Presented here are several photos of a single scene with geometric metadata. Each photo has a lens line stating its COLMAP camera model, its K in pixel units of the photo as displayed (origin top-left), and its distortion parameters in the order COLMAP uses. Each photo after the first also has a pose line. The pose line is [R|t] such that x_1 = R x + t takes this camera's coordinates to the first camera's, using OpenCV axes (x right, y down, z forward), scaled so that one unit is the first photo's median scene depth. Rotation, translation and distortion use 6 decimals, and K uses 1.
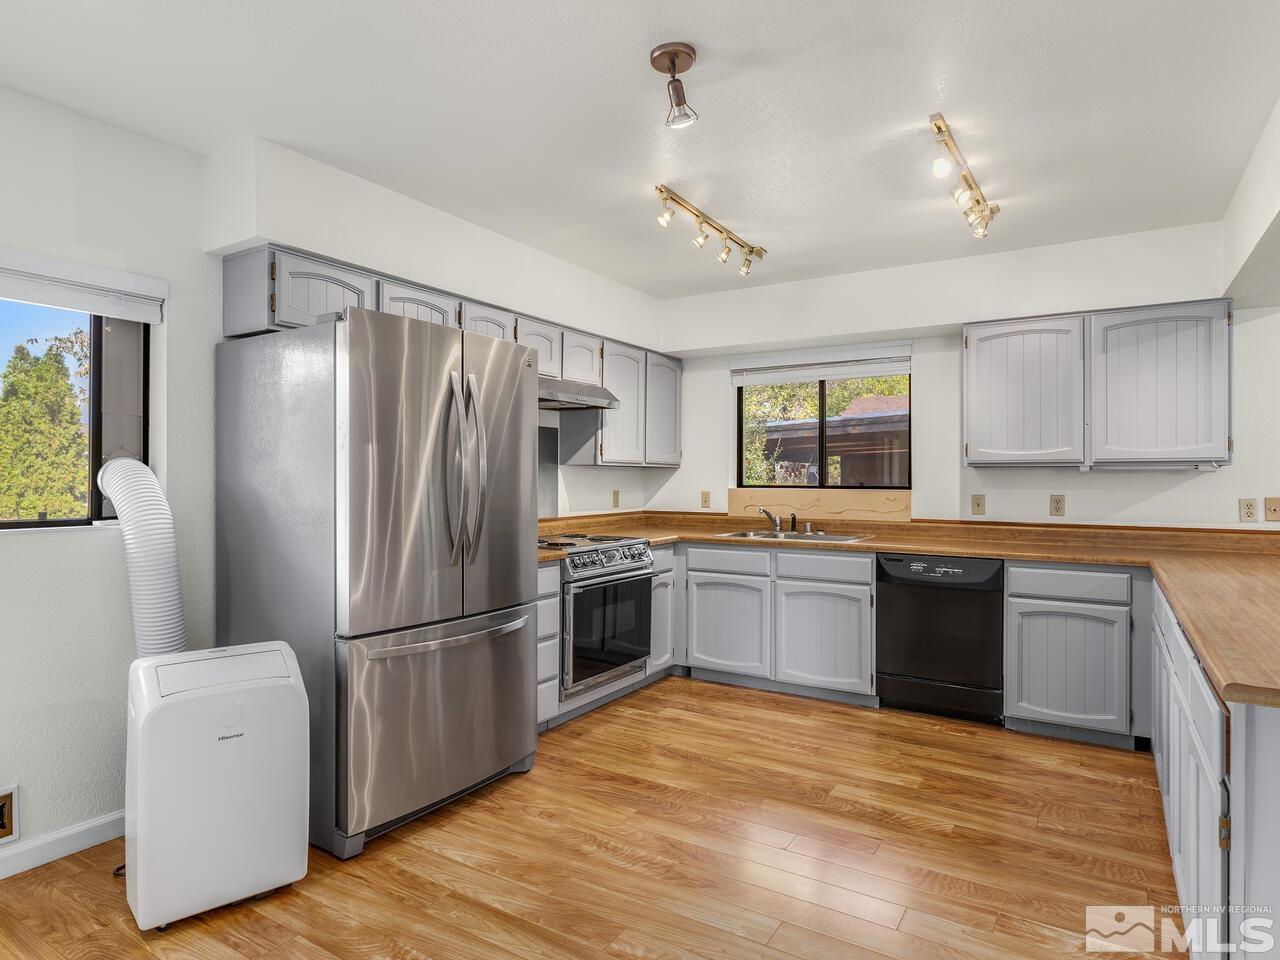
lens RADIAL K [[739.3, 0, 639.2], [0, 739.3, 477.0], [0, 0, 1]] dist [-0.012228, 0.007558]
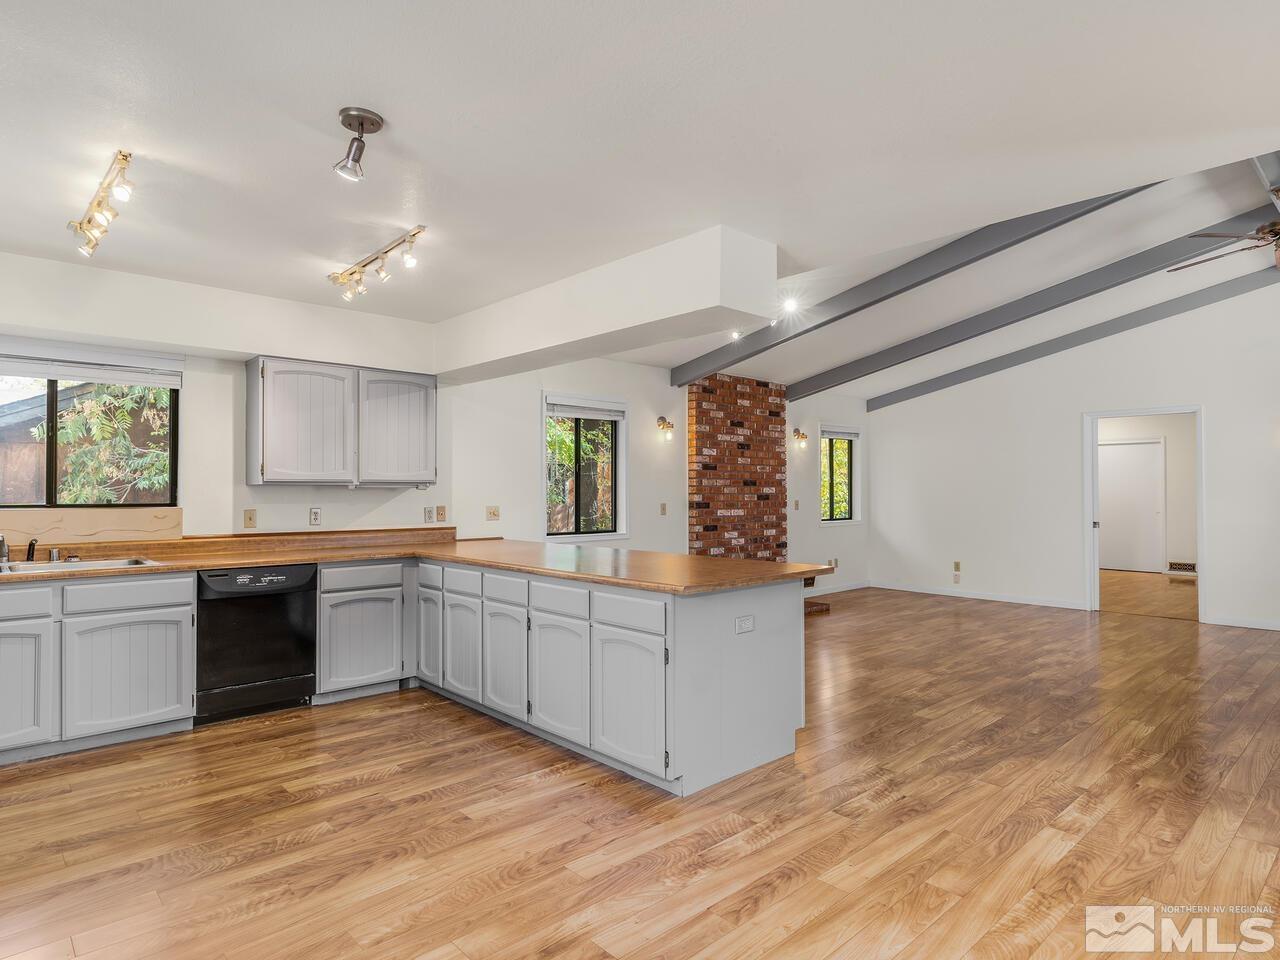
lens RADIAL K [[739.3, 0, 642.4], [0, 739.3, 477.8], [0, 0, 1]] dist [-0.012228, 0.007558]
pose [[0.260888, 0.012227, 0.965292, -0.489964], [-0.002328, 0.999925, -0.012036, -0.012589], [-0.965366, 0.000893, 0.260897, 0.166704]]
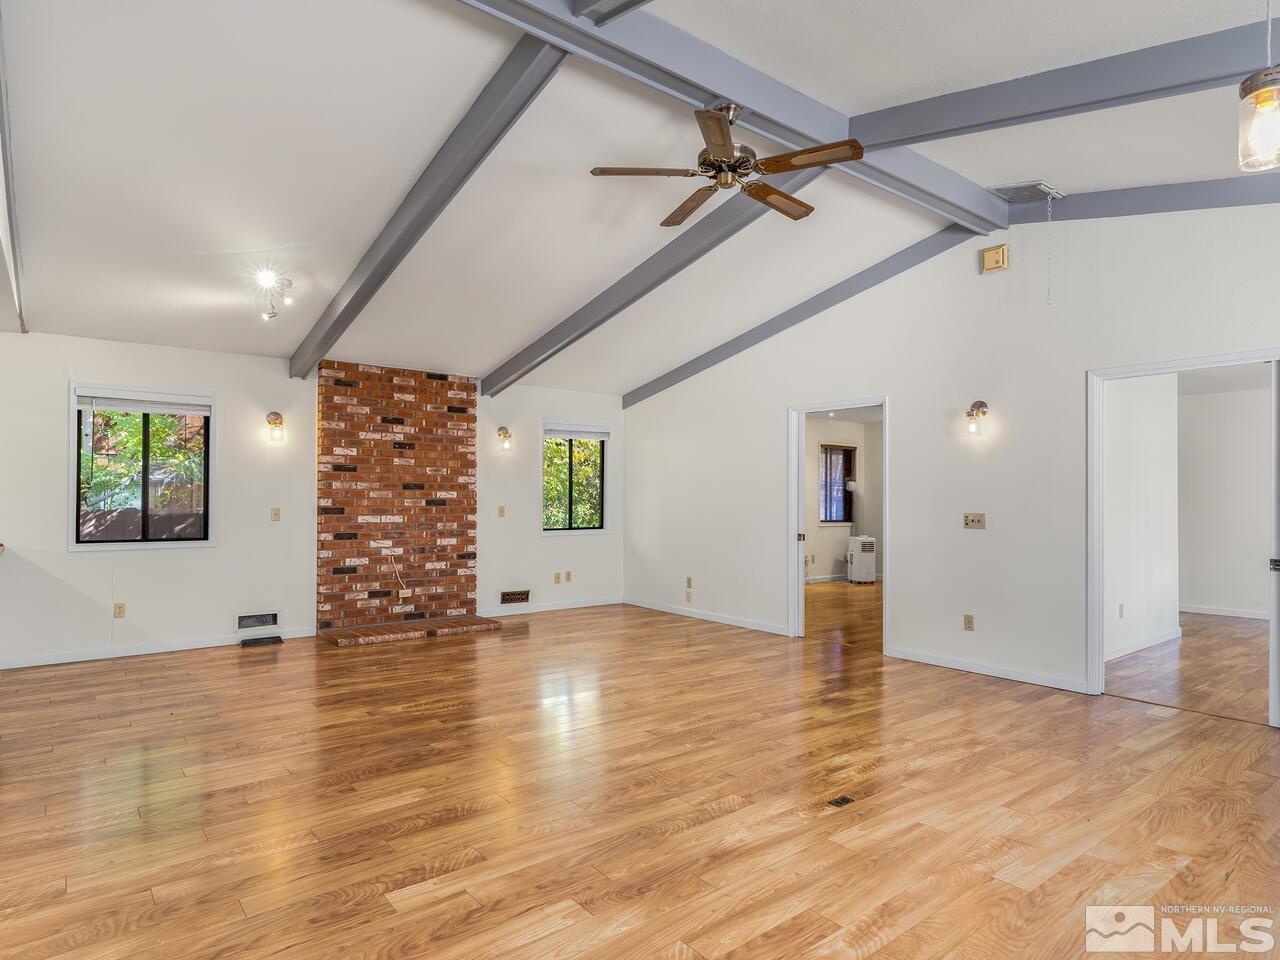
lens RADIAL K [[739.3, 0, 648.8], [0, 739.3, 493.6], [0, 0, 1]] dist [-0.012228, 0.007558]
pose [[0.332772, 0.001853, 0.943005, 0.019105], [-0.009007, 0.999959, 0.001214, -0.013499], [-0.942964, -0.008897, 0.332775, -0.751125]]
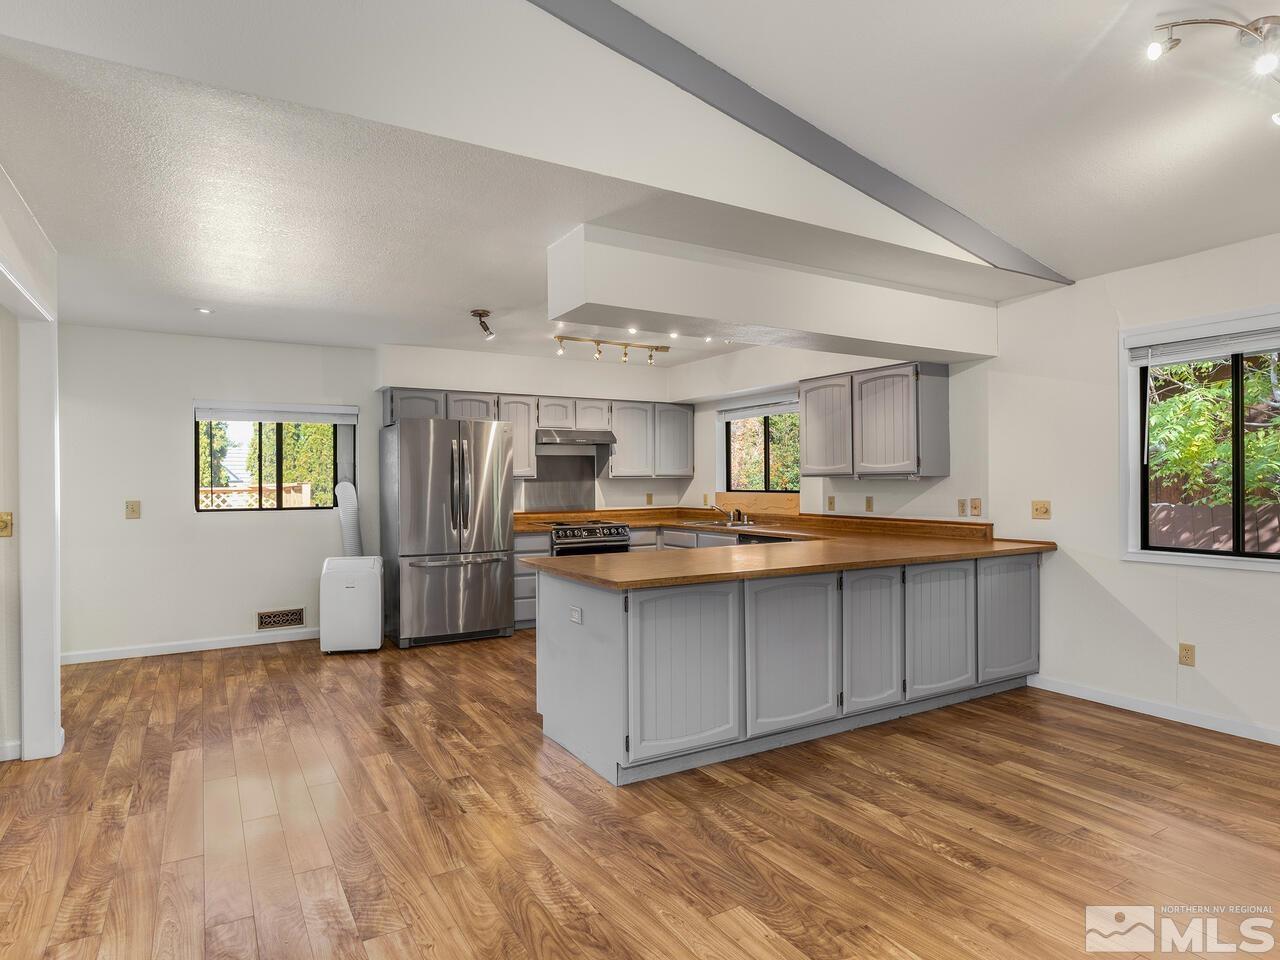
lens RADIAL K [[739.3, 0, 638.6], [0, 739.3, 479.4], [0, 0, 1]] dist [-0.012228, 0.007558]
pose [[0.888078, -0.010995, -0.459562, 0.864311], [0.011617, 0.999931, -0.001474, -0.012380], [0.459547, -0.004030, 0.888144, -0.481221]]
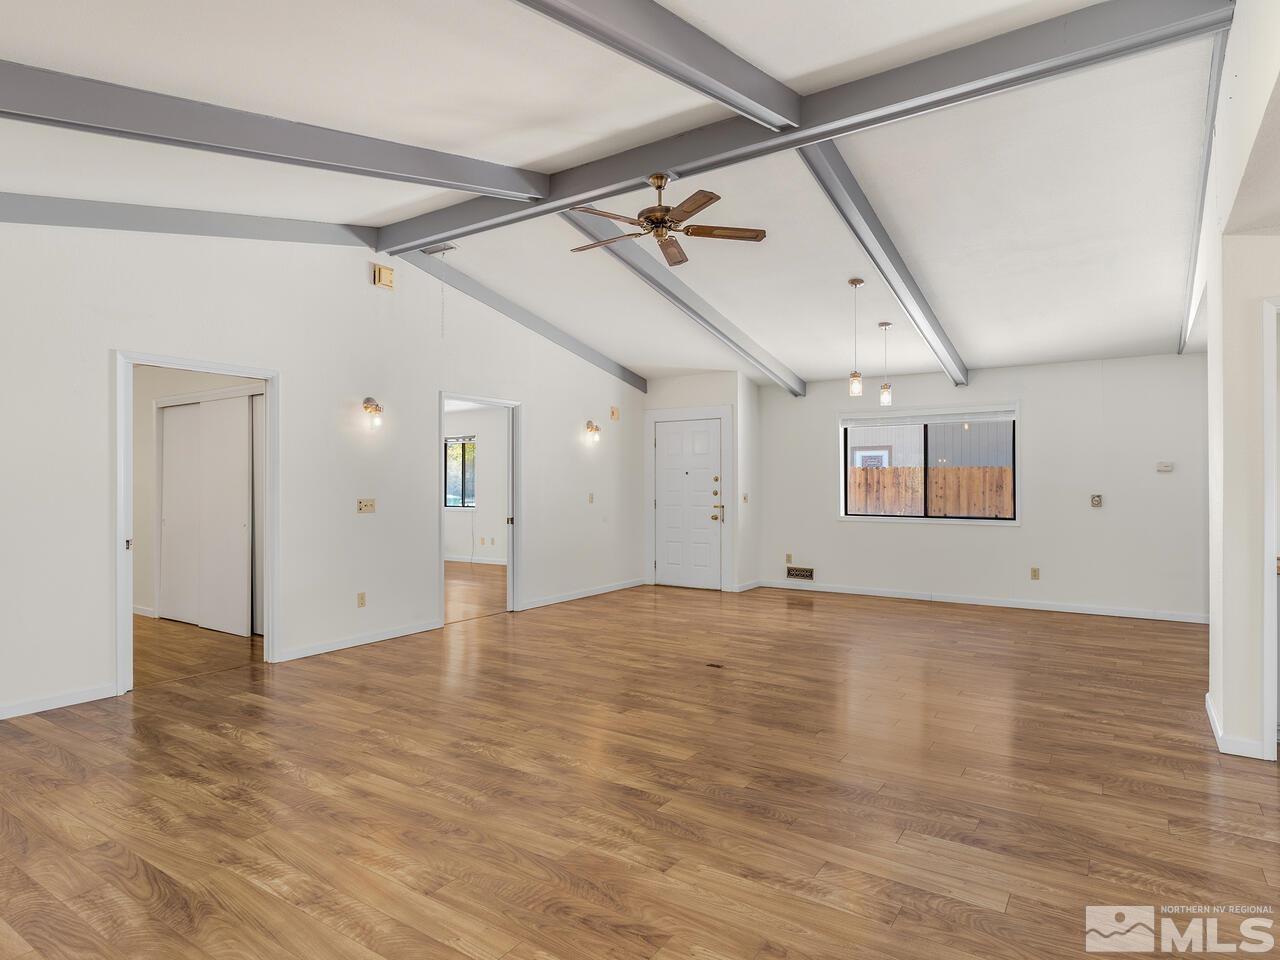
lens RADIAL K [[739.3, 0, 636.8], [0, 739.3, 481.3], [0, 0, 1]] dist [-0.012228, 0.007558]
pose [[-0.999360, 0.002911, 0.035646, 0.925735], [0.002709, 0.999980, -0.005723, -0.005590], [-0.035662, -0.005622, -0.999348, 0.642043]]
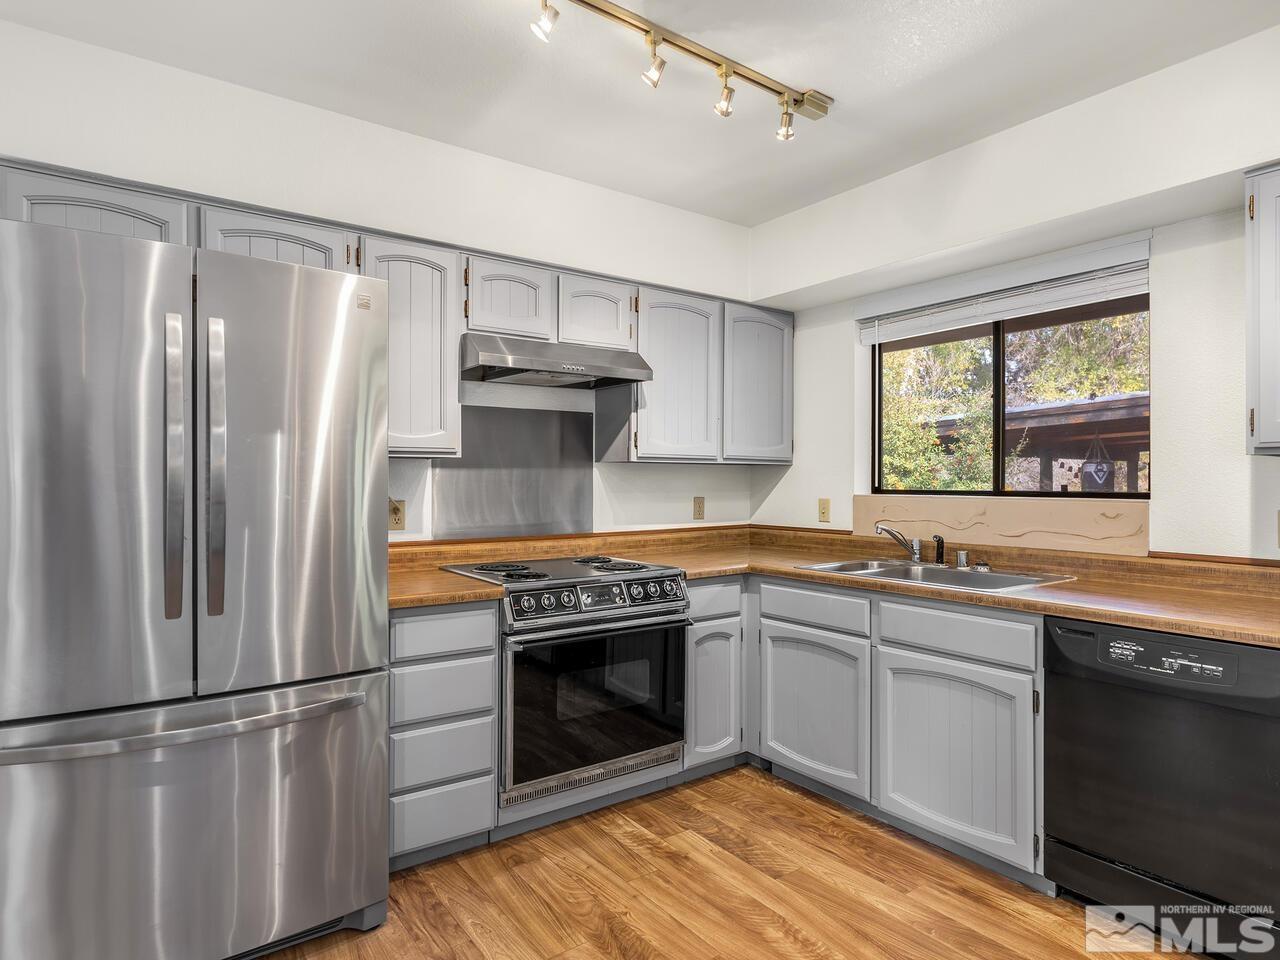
lens RADIAL K [[739.3, 0, 638.1], [0, 739.3, 483.2], [0, 0, 1]] dist [-0.012228, 0.007558]
pose [[0.927571, -0.001892, -0.373642, 0.250771], [0.003601, 0.999986, 0.003876, 0.001898], [0.373630, -0.004941, 0.927565, 0.391024]]
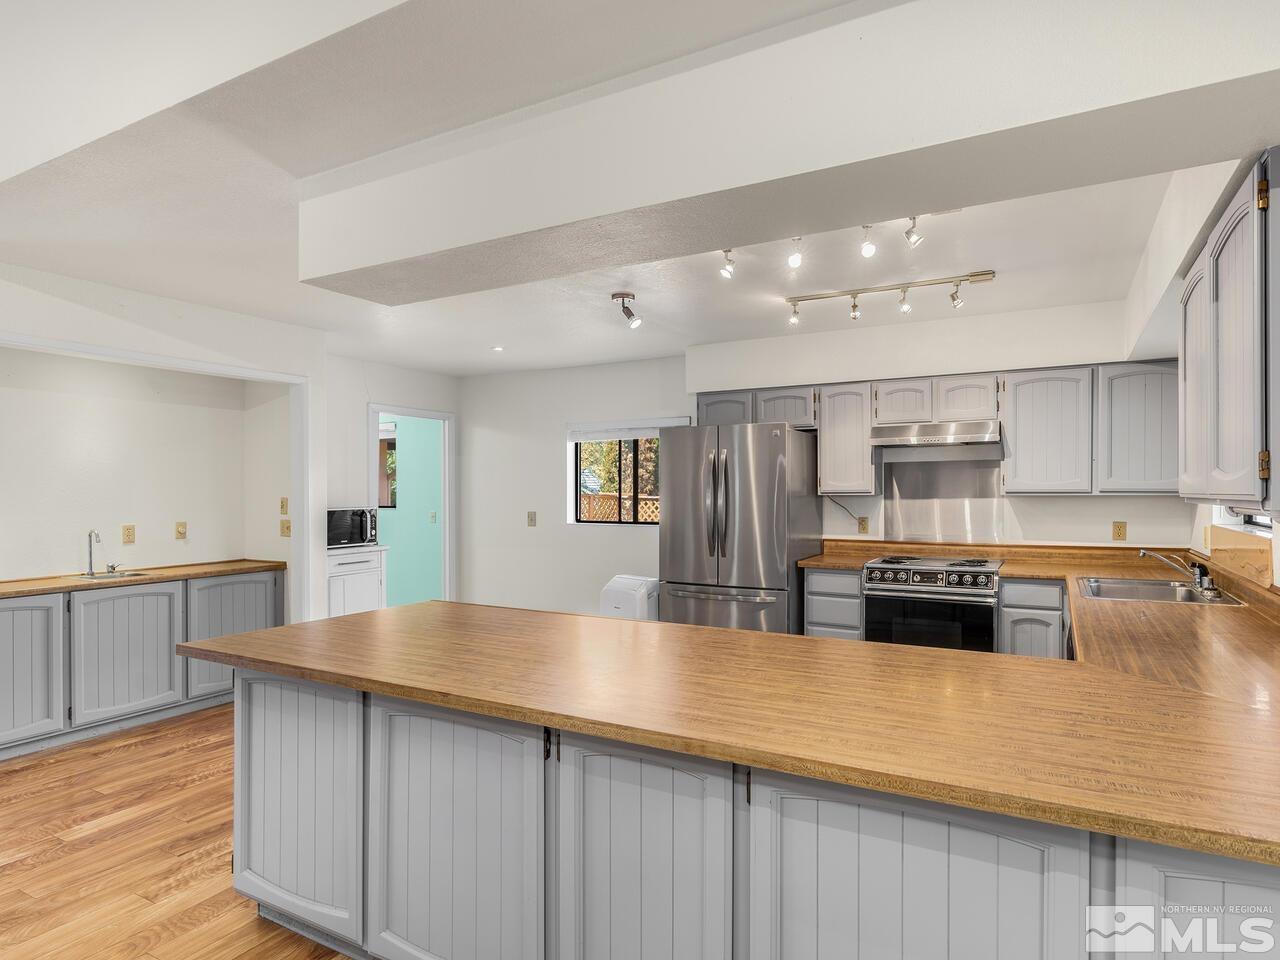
lens RADIAL K [[739.3, 0, 639.3], [0, 739.3, 487.3], [0, 0, 1]] dist [-0.012228, 0.007558]
pose [[0.048721, -0.009087, -0.998771, 1.095072], [0.005997, 0.999943, -0.008805, -0.024934], [0.998794, -0.005561, 0.048772, 0.512455]]
